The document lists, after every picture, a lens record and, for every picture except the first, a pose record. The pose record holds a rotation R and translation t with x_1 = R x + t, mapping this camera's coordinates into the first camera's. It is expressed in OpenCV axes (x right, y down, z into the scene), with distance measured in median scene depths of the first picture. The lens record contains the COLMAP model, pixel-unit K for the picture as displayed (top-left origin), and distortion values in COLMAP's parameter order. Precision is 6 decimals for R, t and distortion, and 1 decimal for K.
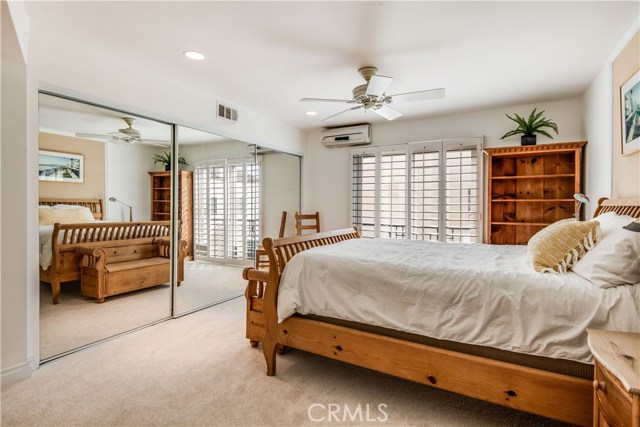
lens RADIAL K [[326.1, 0, 316.7], [0, 326.1, 208.7], [0, 0, 1]] dist [0.010779, -0.000803]
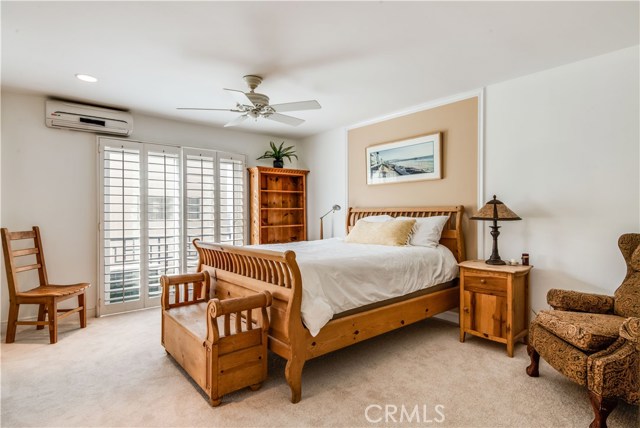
lens RADIAL K [[346.6, 0, 310.6], [0, 346.6, 212.7], [0, 0, 1]] dist [0.028913, -0.000093]
pose [[0.348856, -0.008667, 0.937136, -0.638397], [0.019488, 0.999808, 0.001993, -0.009789], [-0.936974, 0.017567, 0.348958, 0.380223]]
